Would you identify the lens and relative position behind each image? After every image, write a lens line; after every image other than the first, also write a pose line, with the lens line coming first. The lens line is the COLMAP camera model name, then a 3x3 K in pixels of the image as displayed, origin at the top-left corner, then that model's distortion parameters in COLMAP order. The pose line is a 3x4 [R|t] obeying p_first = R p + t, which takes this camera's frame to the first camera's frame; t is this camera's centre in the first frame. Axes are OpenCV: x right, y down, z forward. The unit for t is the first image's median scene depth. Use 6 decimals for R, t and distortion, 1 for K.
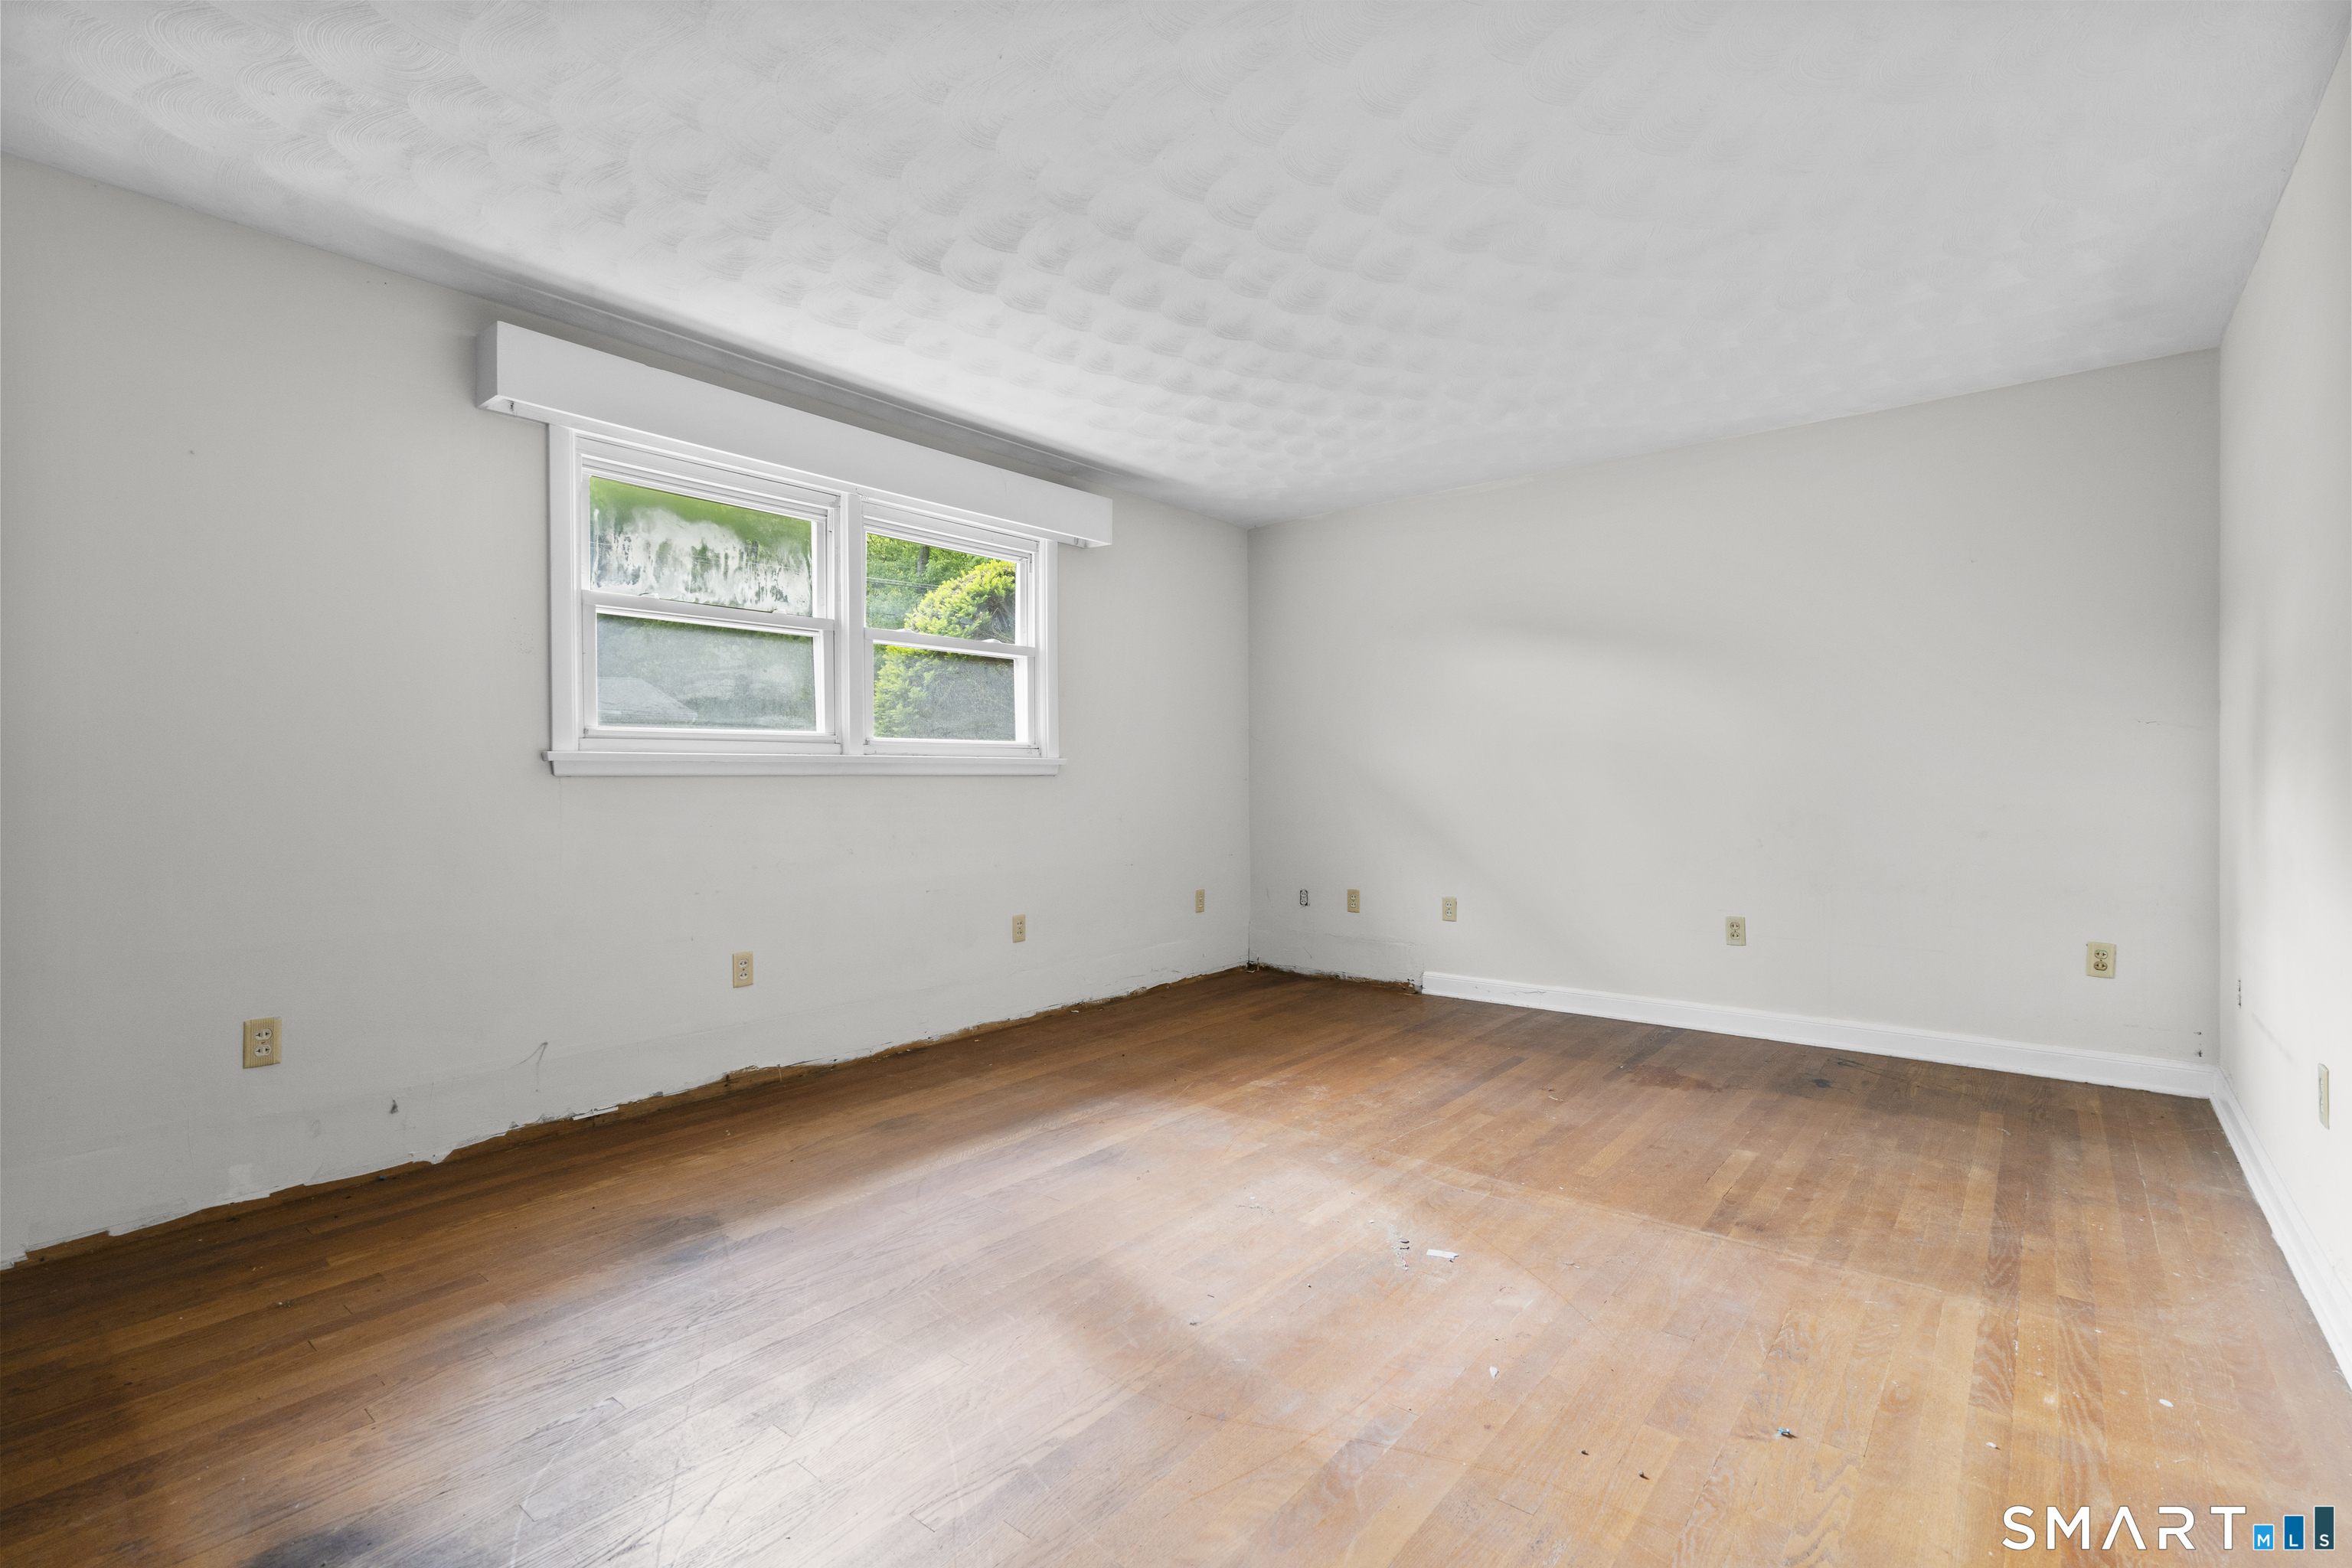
lens RADIAL K [[1058.0, 0, 1185.1], [0, 1058.0, 781.1], [0, 0, 1]] dist [-0.007572, 0.004817]
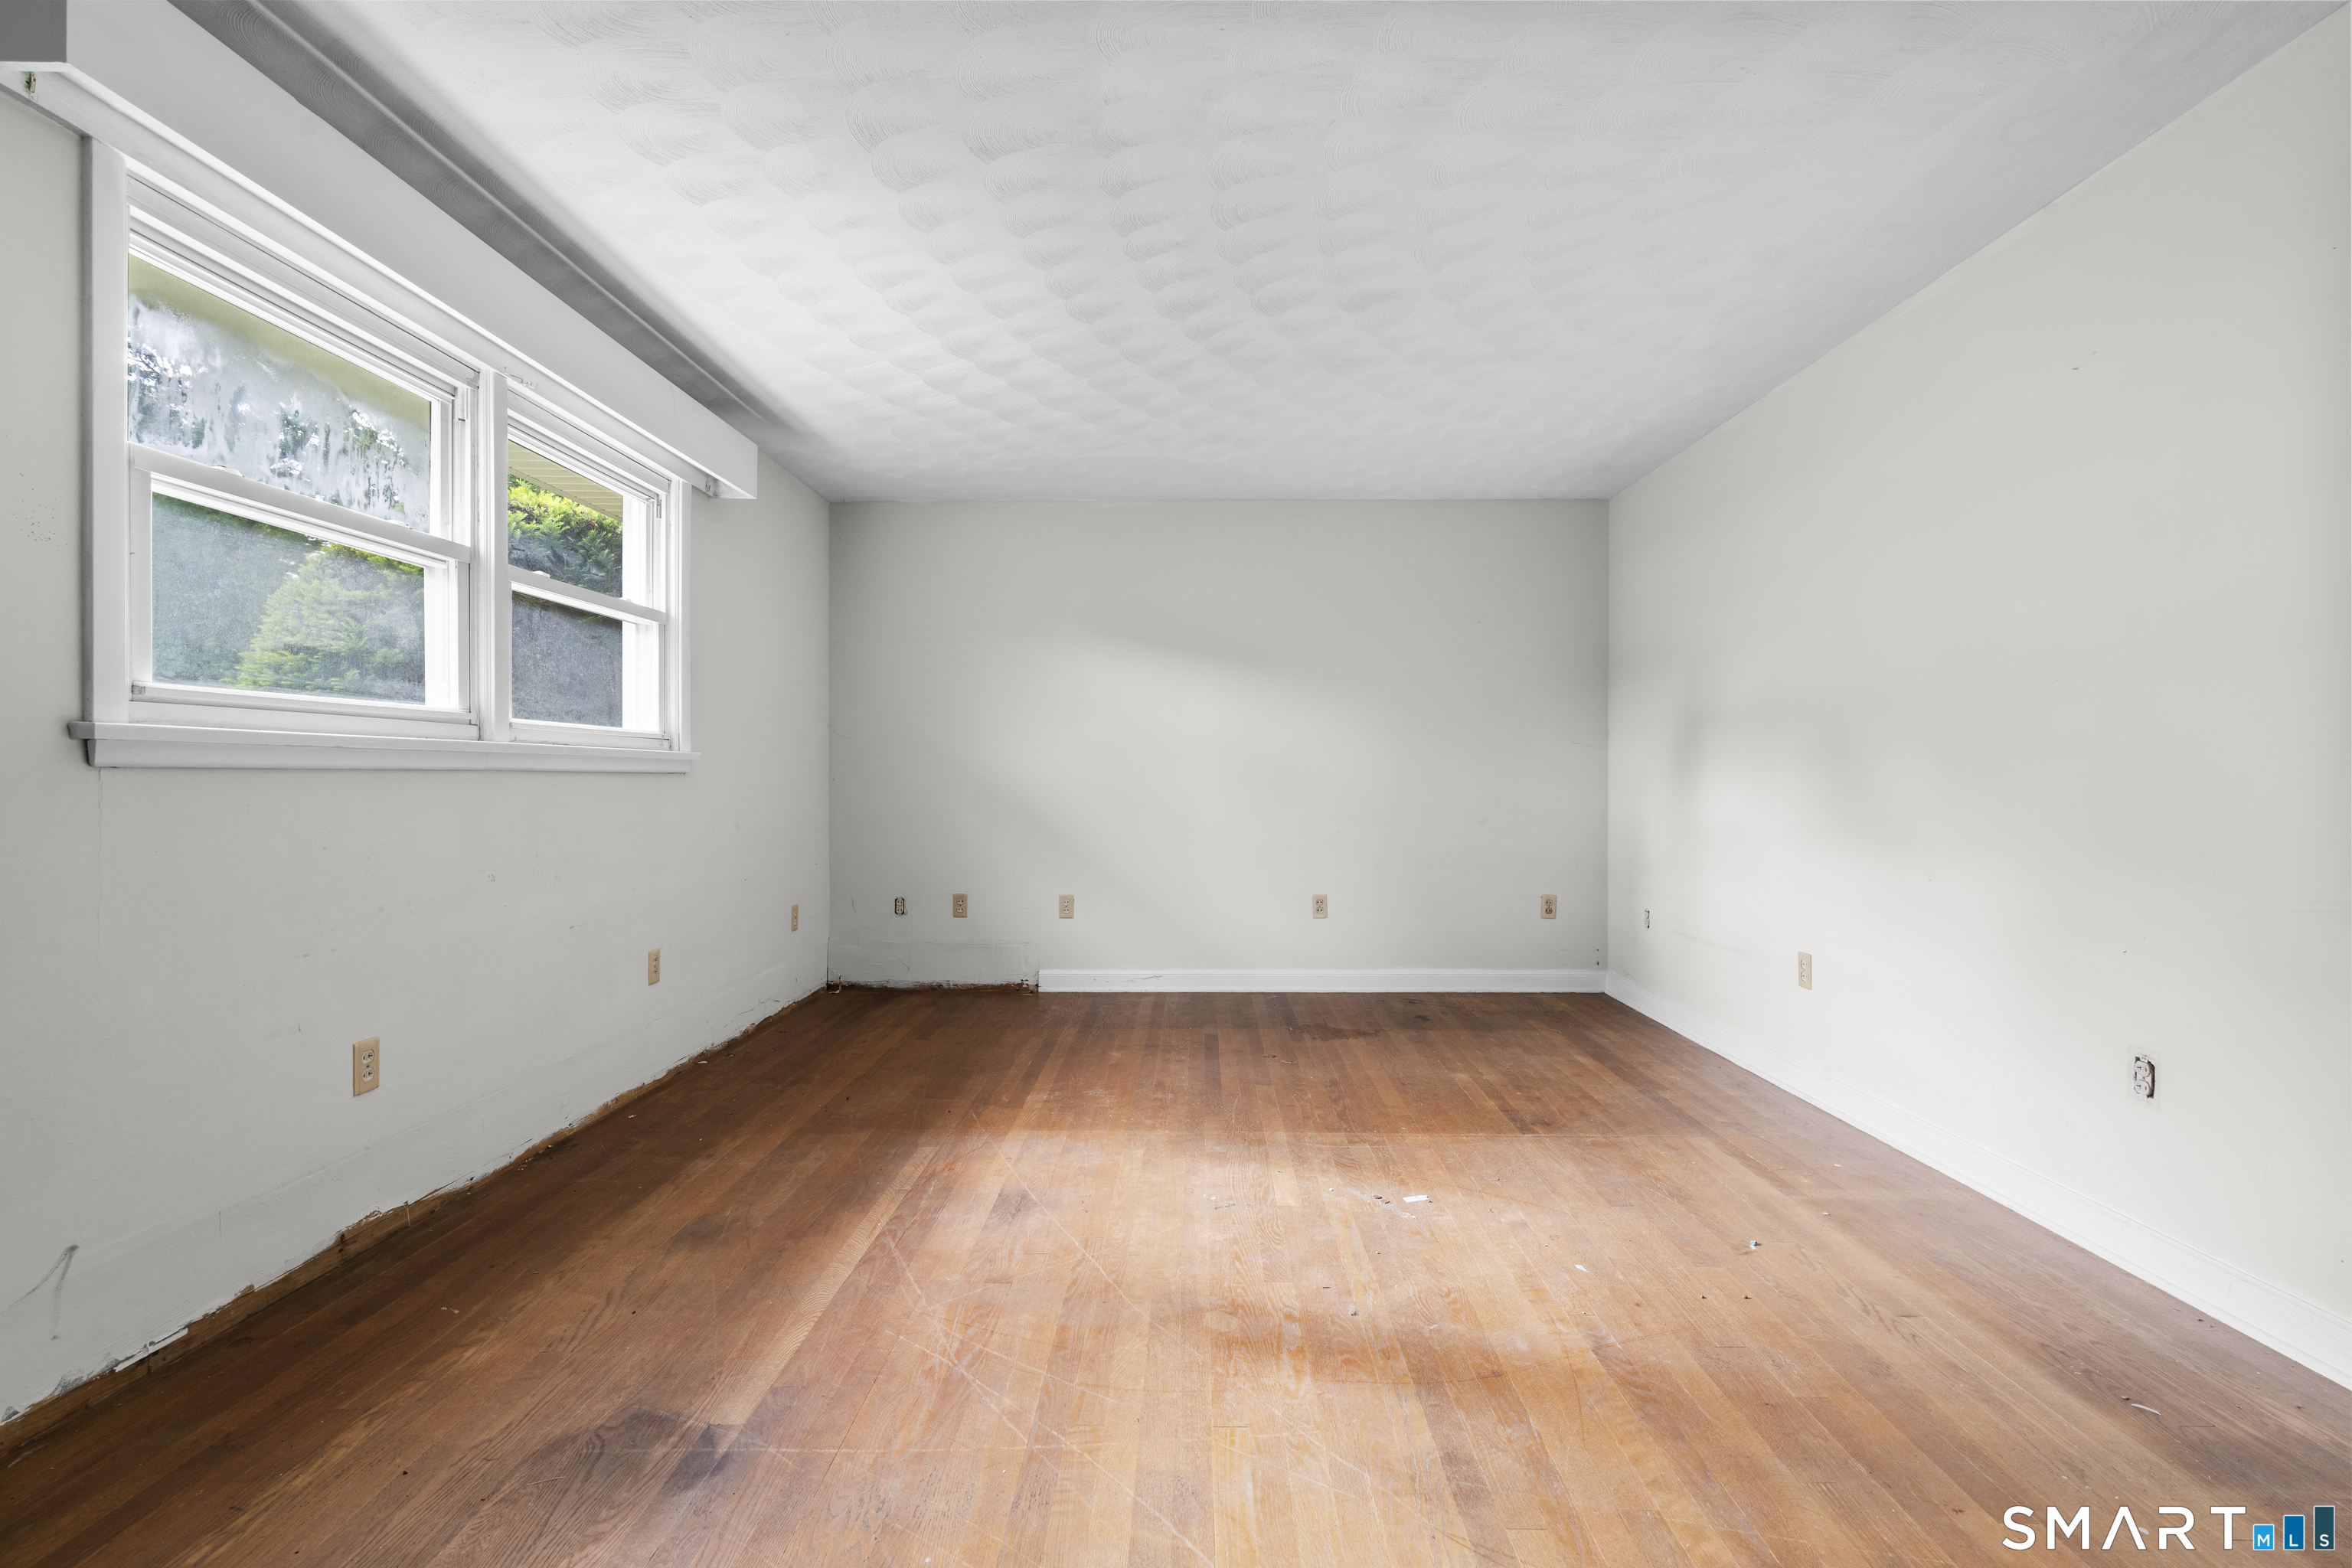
lens RADIAL K [[1058.0, 0, 1185.1], [0, 1058.0, 781.1], [0, 0, 1]] dist [-0.007572, 0.004817]
pose [[0.781881, 0.004255, 0.623413, -0.447820], [-0.003372, 0.999991, -0.002596, 0.001774], [-0.623418, -0.000072, 0.781888, 0.180817]]
